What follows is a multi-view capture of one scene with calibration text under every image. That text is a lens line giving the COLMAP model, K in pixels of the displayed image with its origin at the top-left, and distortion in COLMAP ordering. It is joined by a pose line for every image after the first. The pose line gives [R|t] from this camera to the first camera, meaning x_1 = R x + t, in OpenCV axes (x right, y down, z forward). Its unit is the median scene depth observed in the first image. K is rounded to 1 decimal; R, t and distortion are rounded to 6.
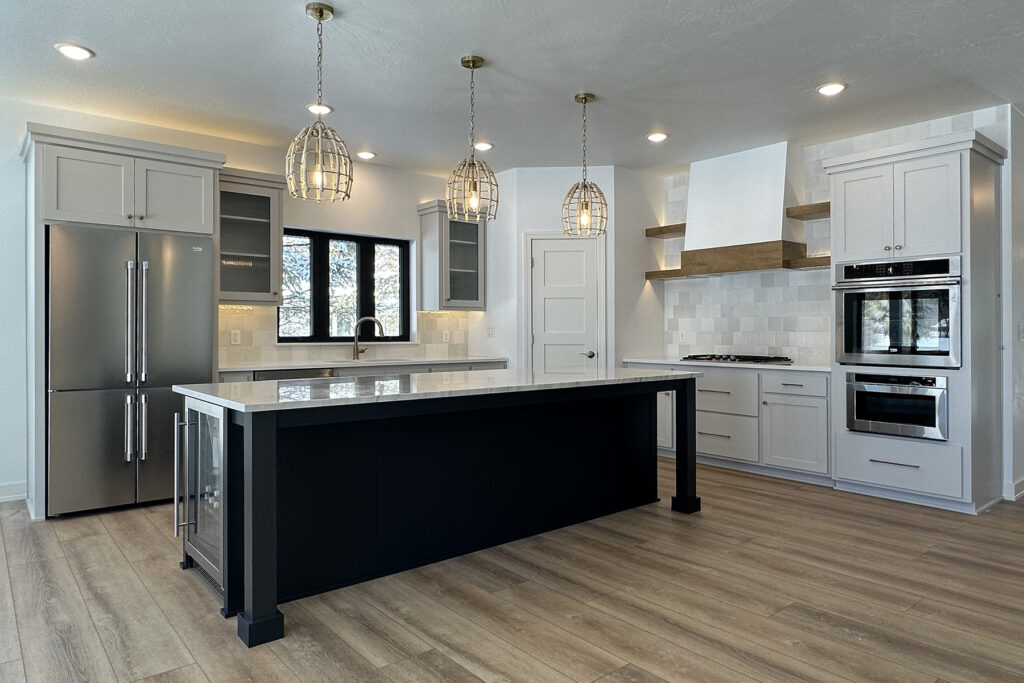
lens RADIAL K [[647.2, 0, 510.2], [0, 647.2, 337.3], [0, 0, 1]] dist [-0.003819, 0.000285]
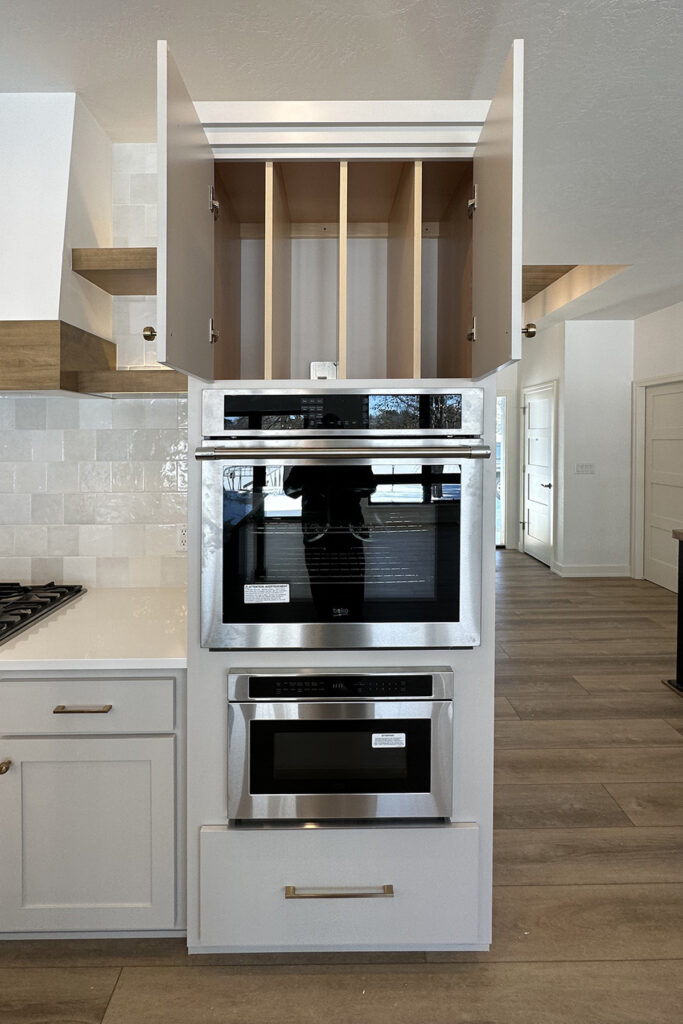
lens RADIAL K [[435.6, 0, 340.4], [0, 435.6, 515.6], [0, 0, 1]] dist [-0.025926, -0.000222]
pose [[0.639029, -0.004832, 0.769167, 0.319000], [-0.002310, 0.999964, 0.008202, -0.020106], [-0.769179, -0.007018, 0.638995, 0.668645]]
